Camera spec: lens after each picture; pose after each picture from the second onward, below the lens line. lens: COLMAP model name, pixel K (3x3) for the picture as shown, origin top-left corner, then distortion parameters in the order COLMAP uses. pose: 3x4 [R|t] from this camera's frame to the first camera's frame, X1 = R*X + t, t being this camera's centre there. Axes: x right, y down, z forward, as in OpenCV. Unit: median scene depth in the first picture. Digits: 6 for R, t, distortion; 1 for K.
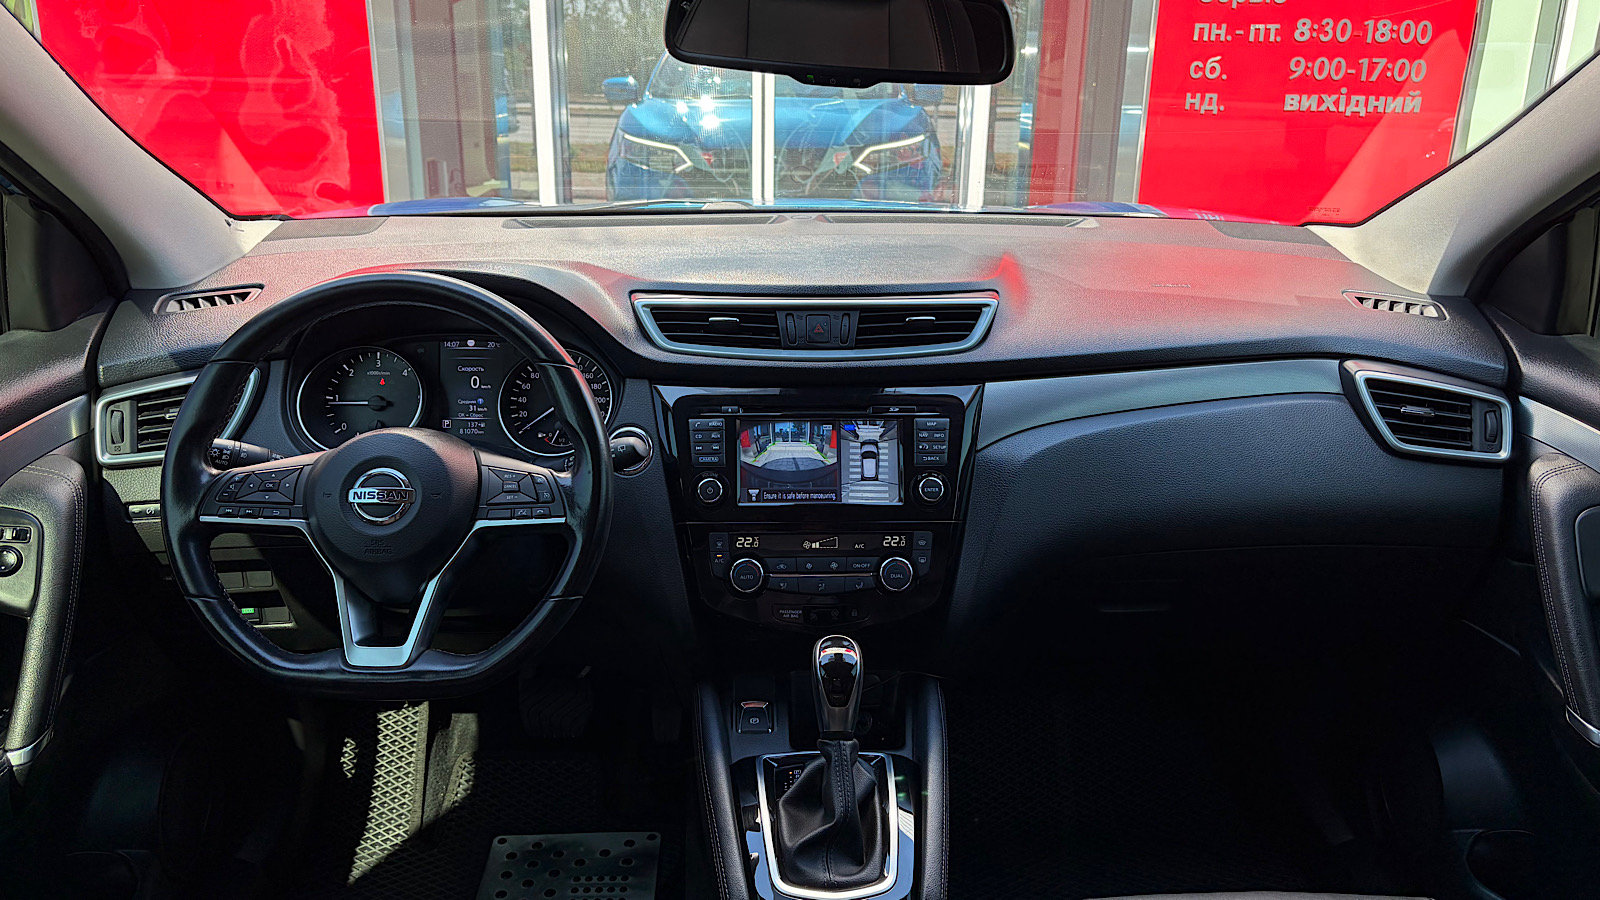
lens RADIAL K [[1190.9, 0, 833.3], [0, 1190.9, 453.5], [0, 0, 1]] dist [-0.007221, -0.003747]
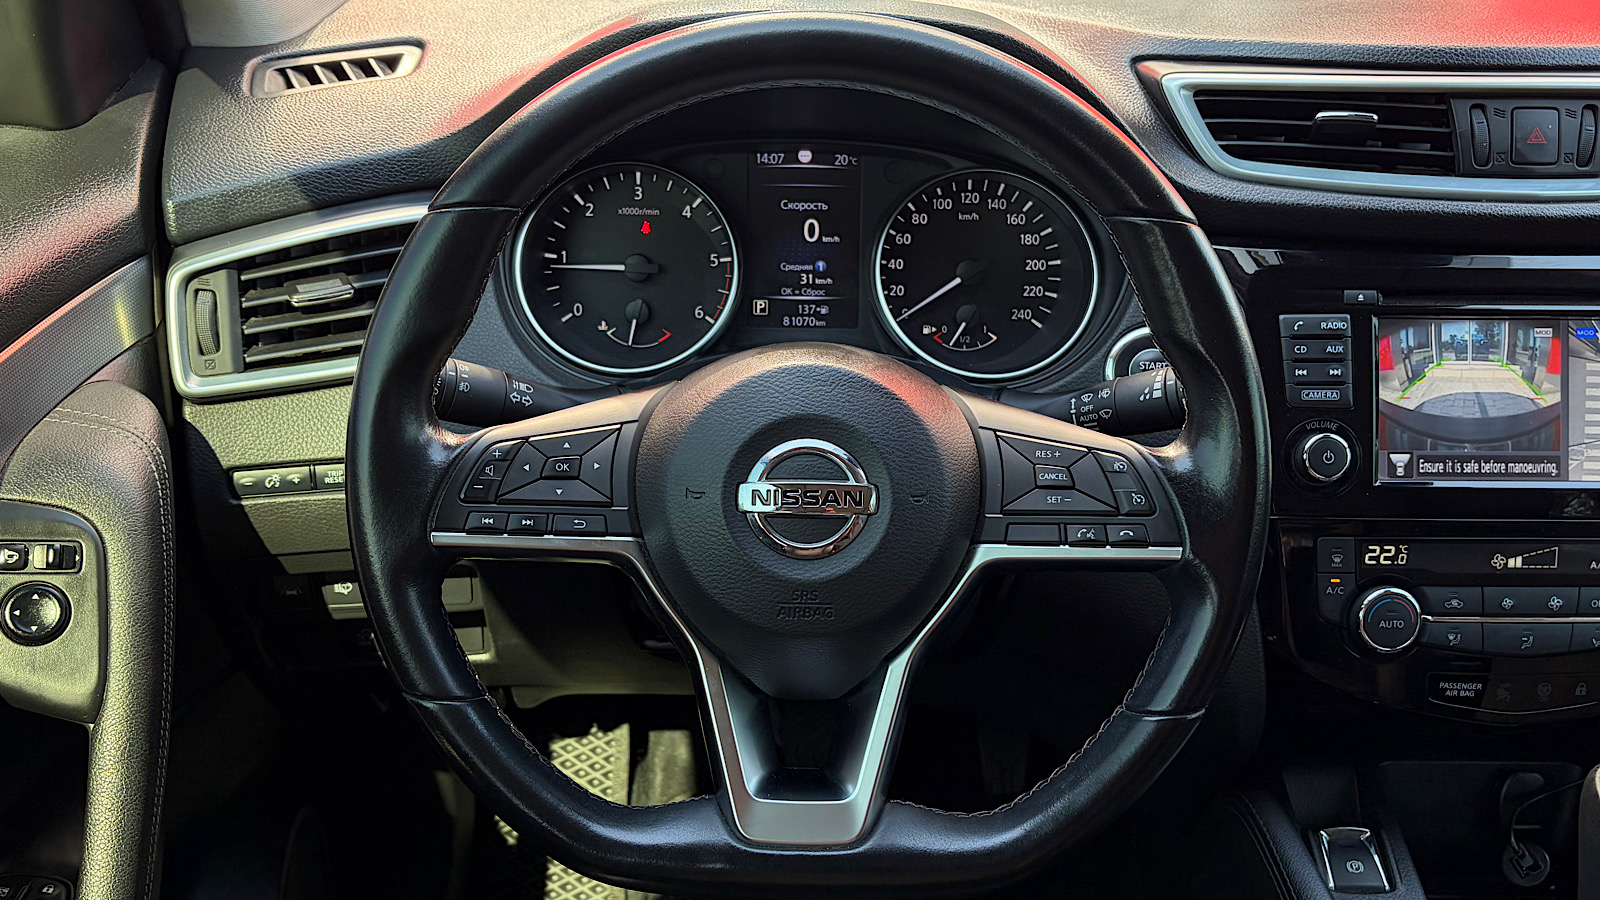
lens RADIAL K [[1453.7, 0, 800.2], [0, 1453.7, 489.5], [0, 0, 1]] dist [0.101716, -0.227352]
pose [[0.998709, 0.020554, -0.046444, -0.295567], [-0.013331, 0.988476, 0.150792, -0.046918], [0.049008, -0.149978, 0.987474, 0.349950]]
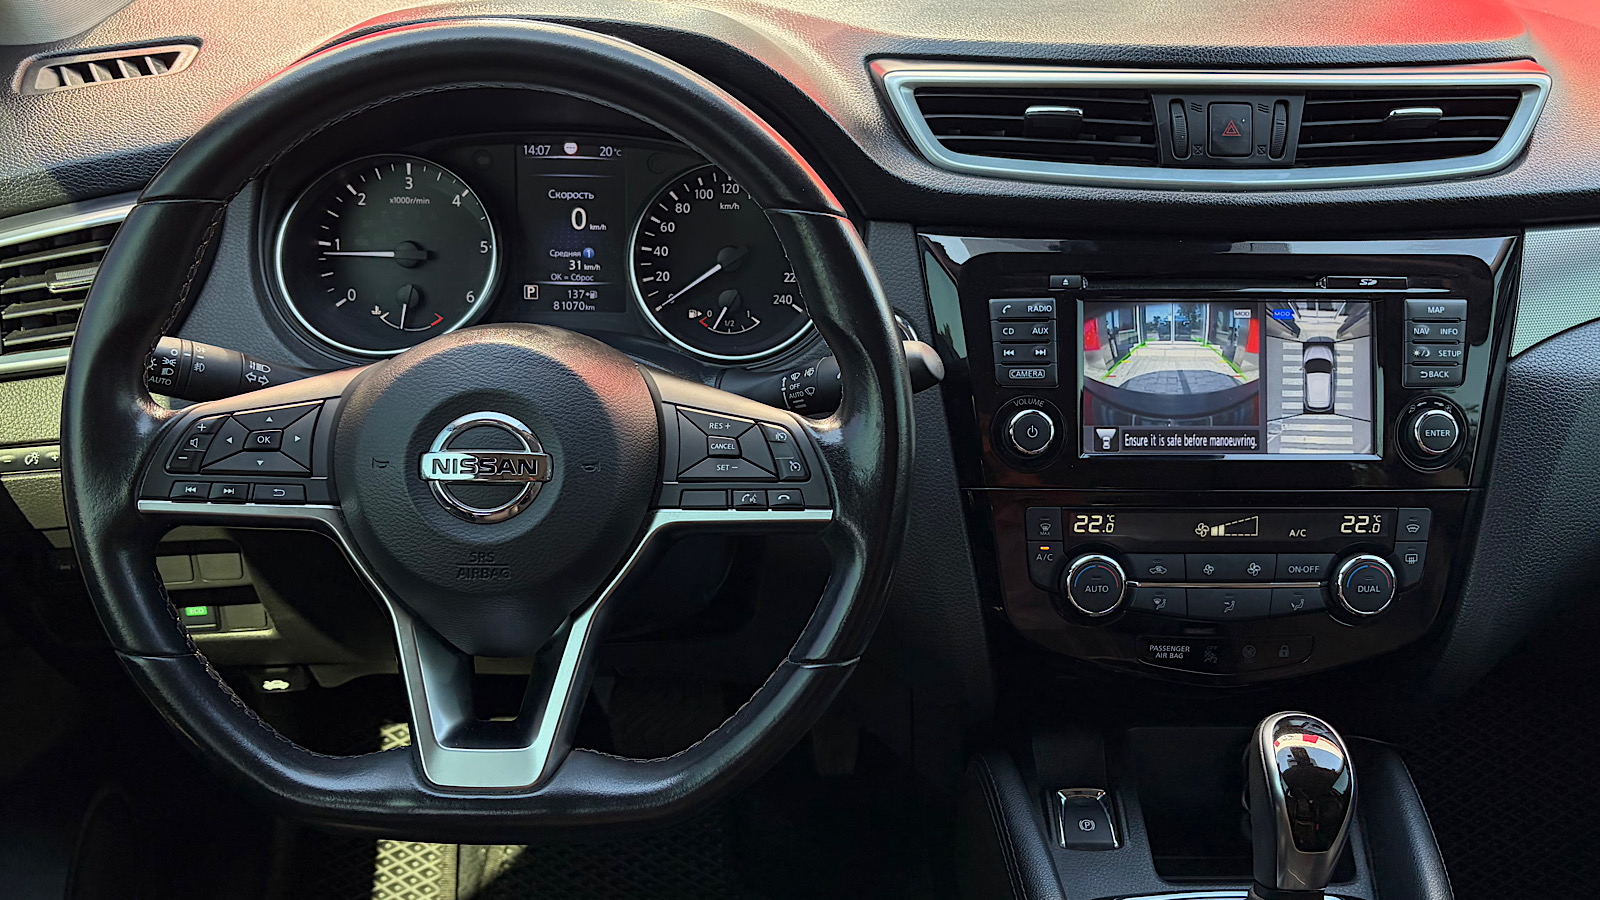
lens RADIAL K [[1537.6, 0, 791.9], [0, 1537.6, 452.5], [0, 0, 1]] dist [0.180176, -0.576287]
pose [[0.999076, 0.015117, -0.040243, -0.182035], [-0.009857, 0.991746, 0.127836, -0.048476], [0.041844, -0.127321, 0.990979, 0.279703]]
